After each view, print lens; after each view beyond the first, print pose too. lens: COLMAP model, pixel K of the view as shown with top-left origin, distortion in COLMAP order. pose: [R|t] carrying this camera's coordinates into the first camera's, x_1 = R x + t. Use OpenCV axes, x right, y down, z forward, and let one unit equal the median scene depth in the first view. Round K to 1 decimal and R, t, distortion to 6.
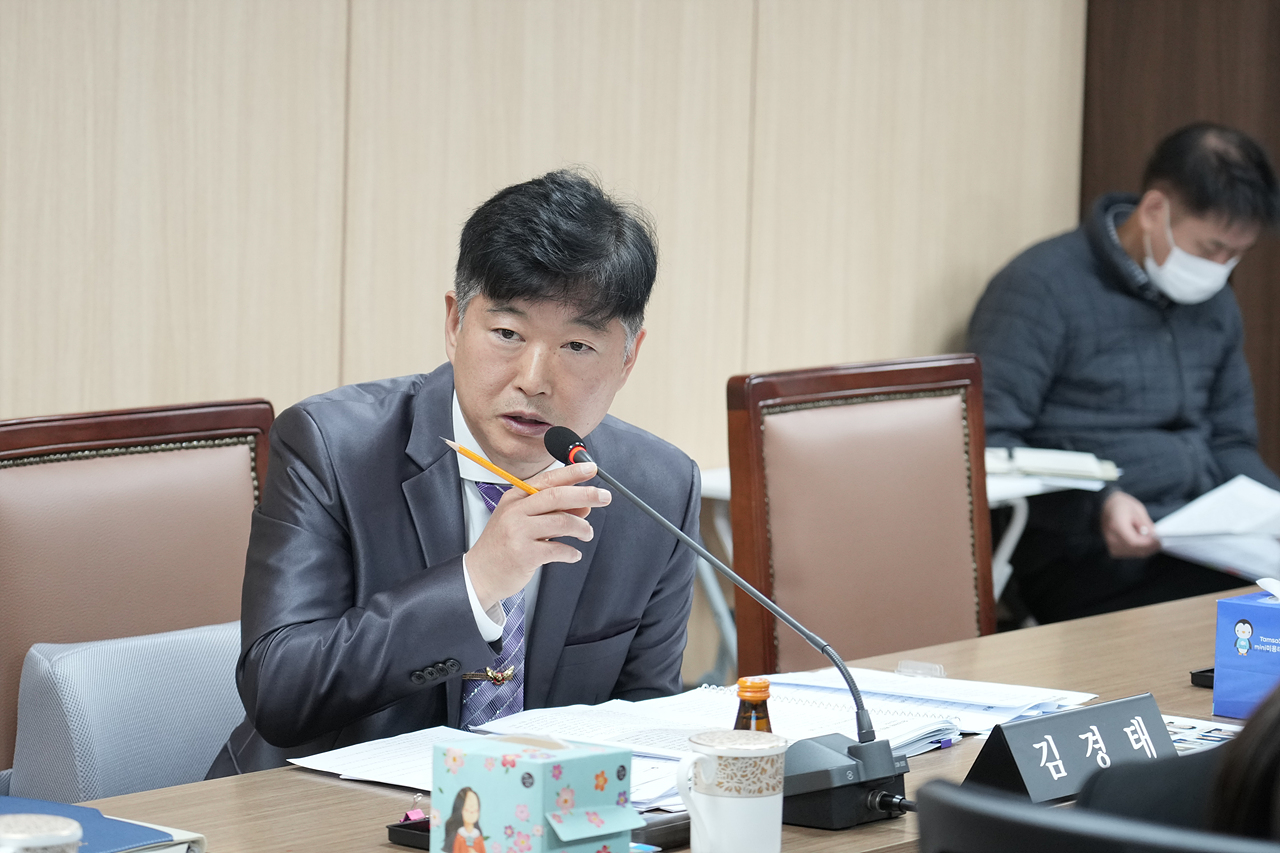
lens RADIAL K [[4882.5, 0, 640.0], [0, 4882.5, 426.5], [0, 0, 1]] dist [0.011553, -0.150144]
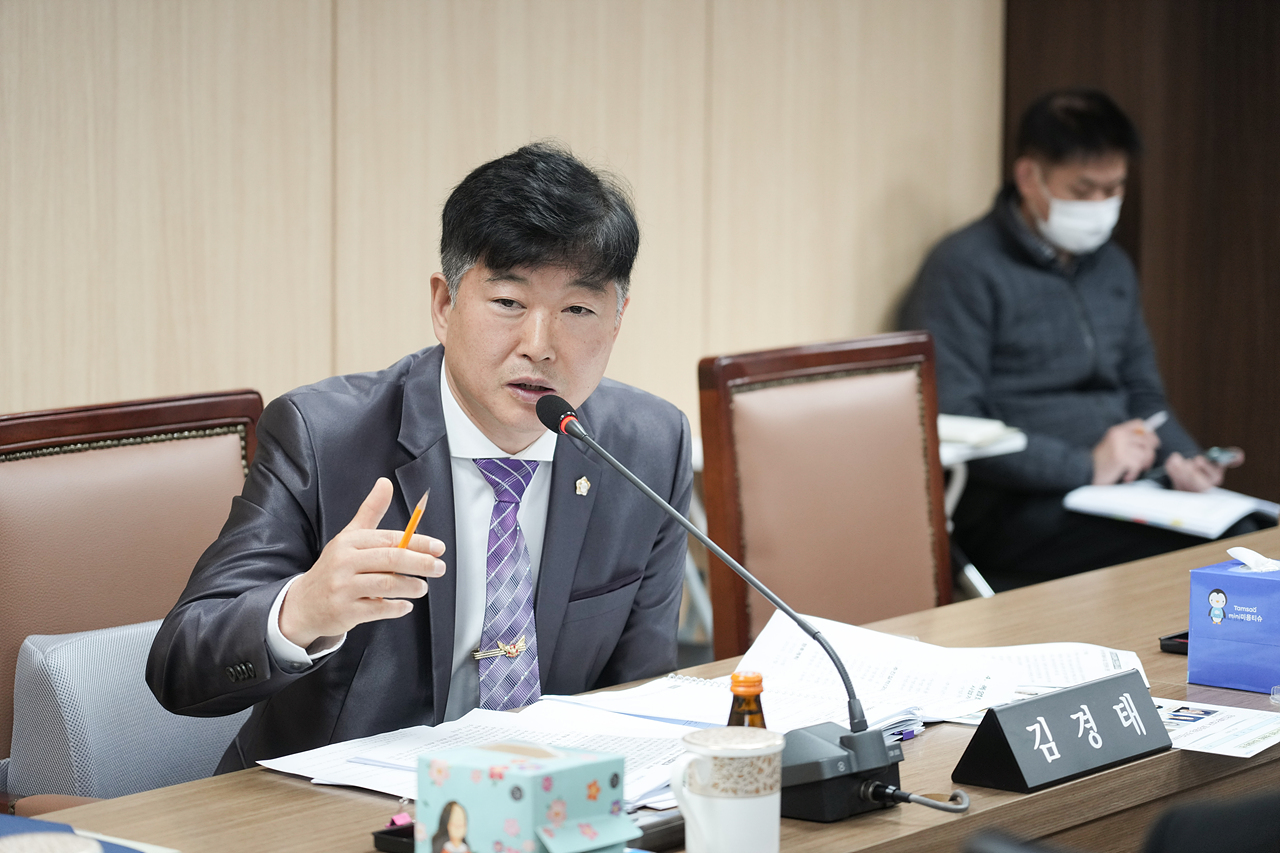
lens RADIAL K [[3856.9, 0, 640.0], [0, 3856.9, 426.5], [0, 0, 1]] dist [-0.030428, 0.616611]
pose [[0.999735, -0.020033, 0.011348, -0.004775], [0.019921, 0.999753, 0.009888, -0.004512], [-0.011543, -0.009659, 0.999887, 0.195906]]
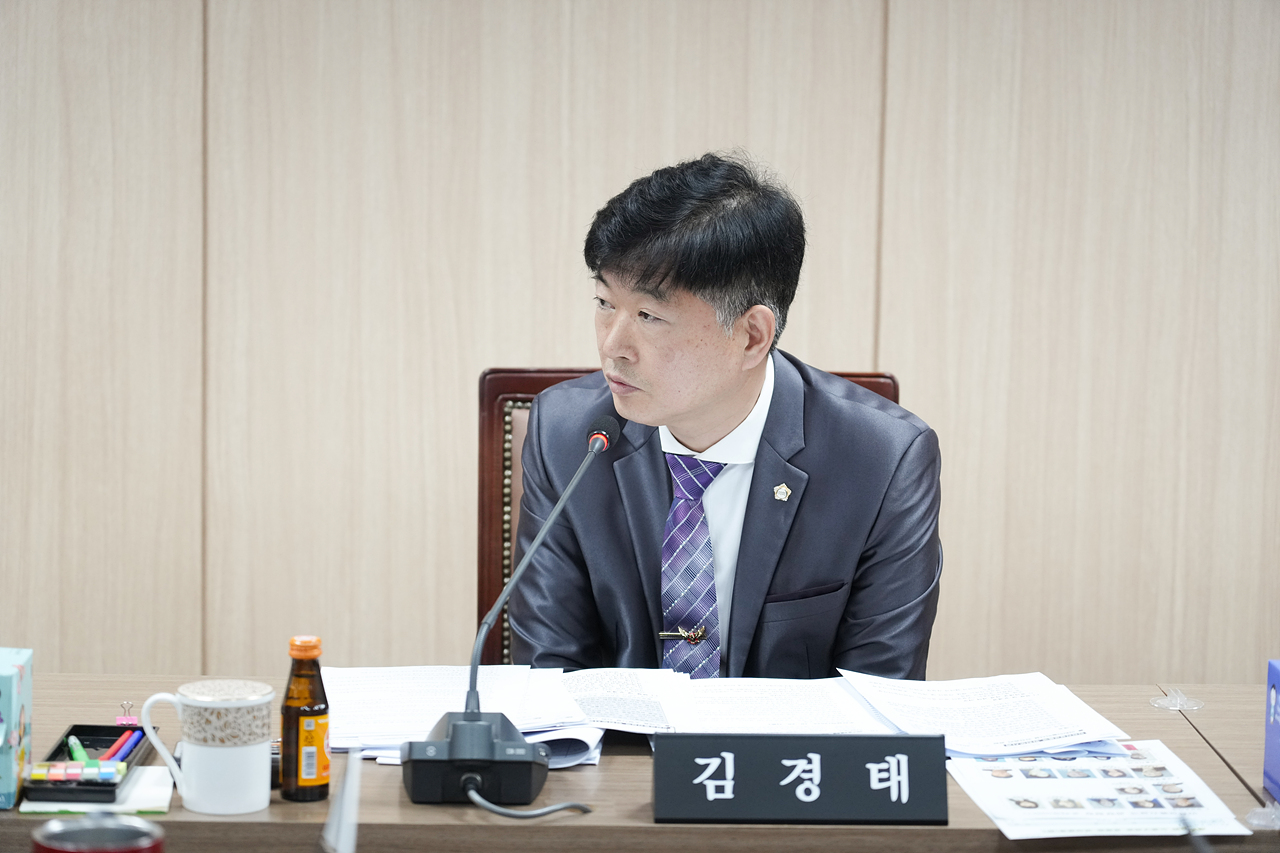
lens RADIAL K [[3609.5, 0, 640.0], [0, 3609.5, 426.5], [0, 0, 1]] dist [-0.124024, -0.351405]
pose [[0.633936, 0.084041, -0.768806, 0.535536], [-0.082317, 0.995764, 0.040974, -0.023393], [0.768992, 0.037310, 0.638168, 0.484712]]
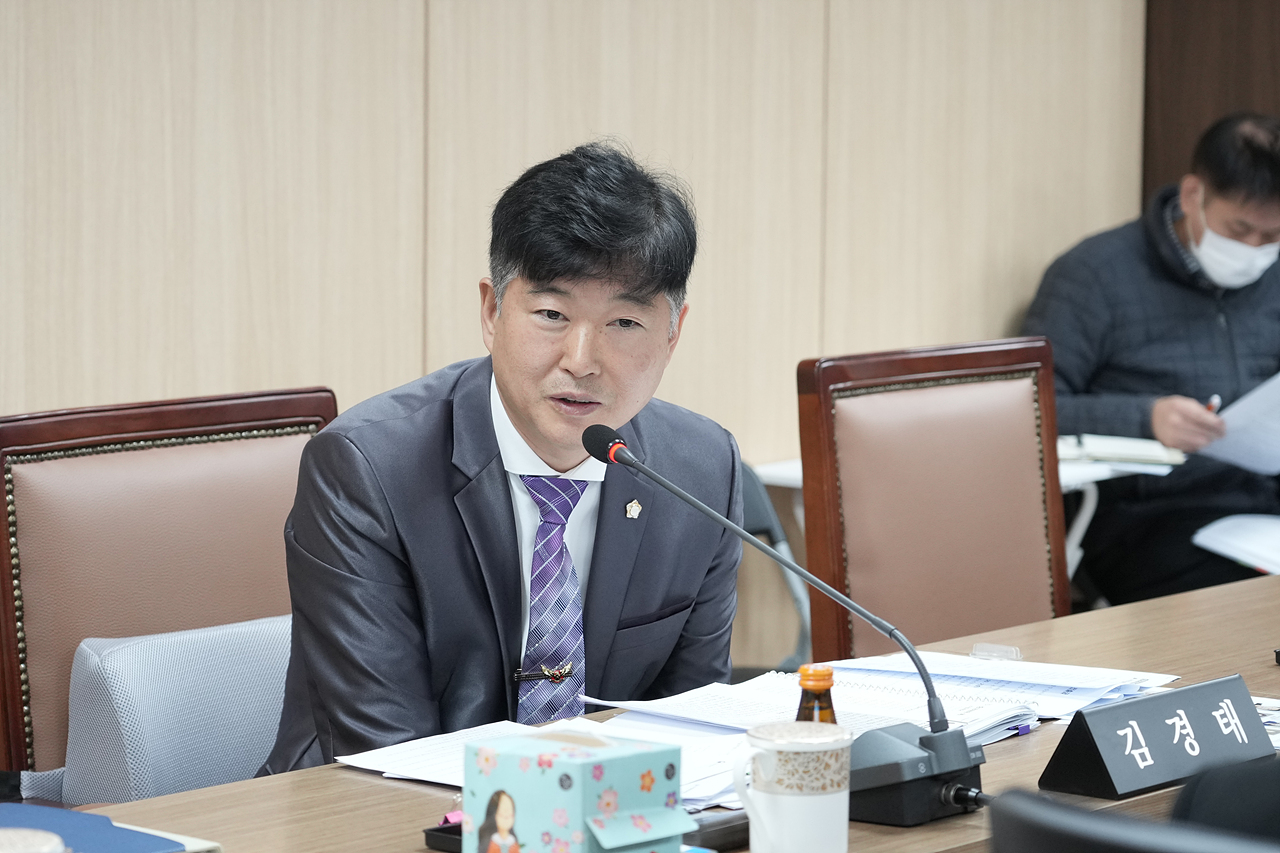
lens RADIAL K [[4122.9, 0, 640.0], [0, 4122.9, 426.5], [0, 0, 1]] dist [-0.042859, 1.473029]
pose [[0.999492, -0.015392, -0.027906, 0.010398], [0.015258, 0.999871, -0.004991, 0.007991], [0.027979, 0.004563, 0.999598, 0.180879]]
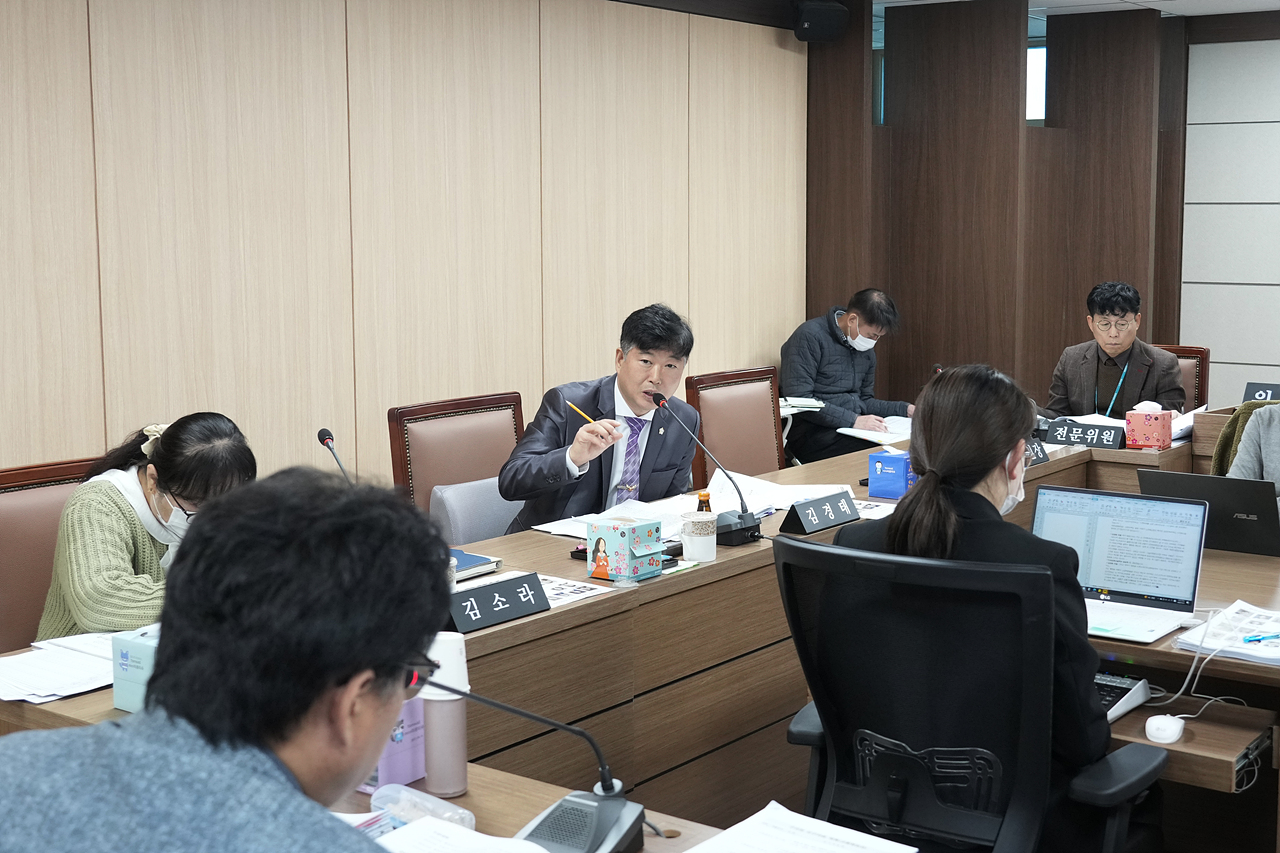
lens RADIAL K [[1711.2, 0, 745.3], [0, 1711.2, 404.8], [0, 0, 1]] dist [0.002955, -0.010562]
pose [[0.997623, -0.034440, 0.059688, -0.007451], [0.033724, 0.999347, 0.012969, -0.007029], [-0.060096, -0.010926, 0.998133, 0.042554]]
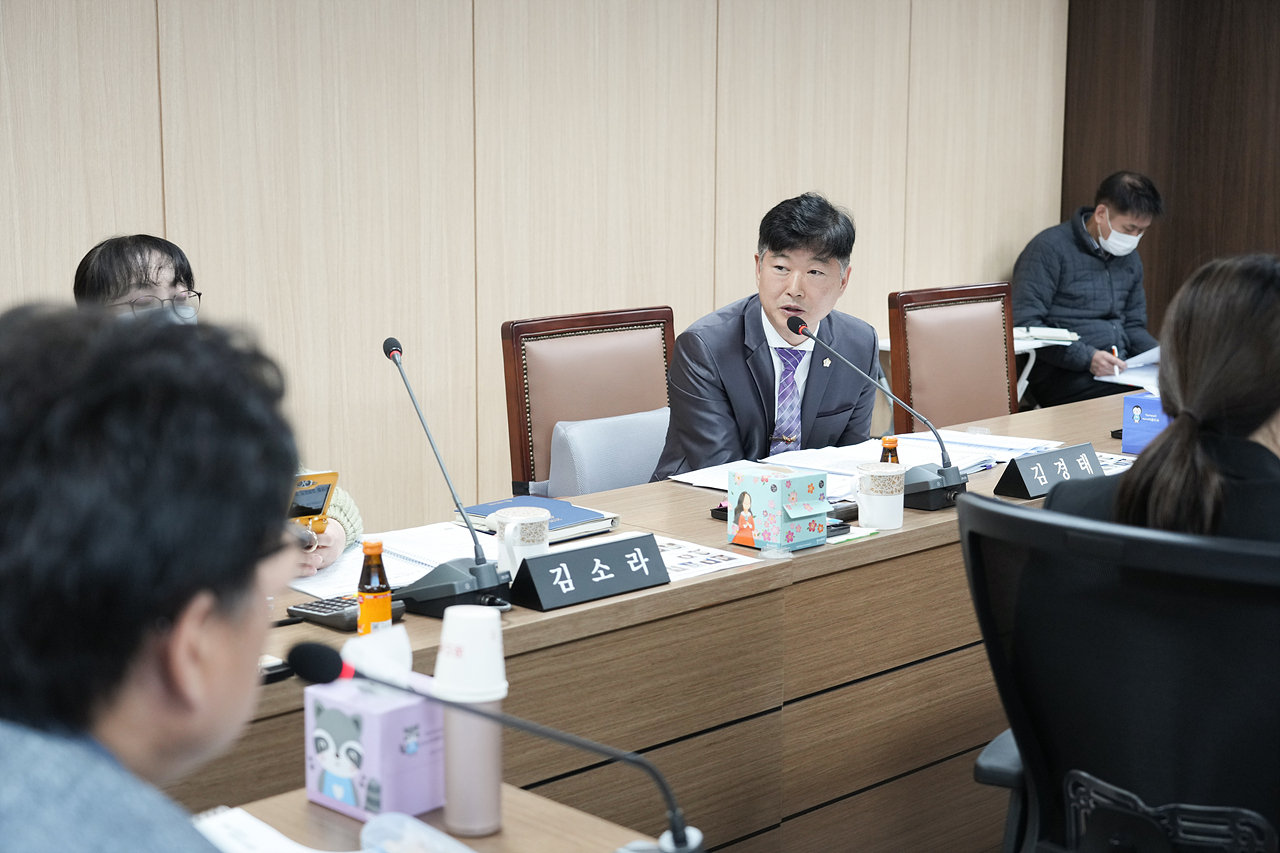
lens RADIAL K [[2025.5, 0, 640.0], [0, 2025.5, 426.5], [0, 0, 1]] dist [0.044804, -0.129551]
pose [[0.992862, -0.006842, -0.119070, 0.017298], [0.012704, 0.998741, 0.048537, 0.004086], [0.118588, -0.049703, 0.991699, 0.125213]]
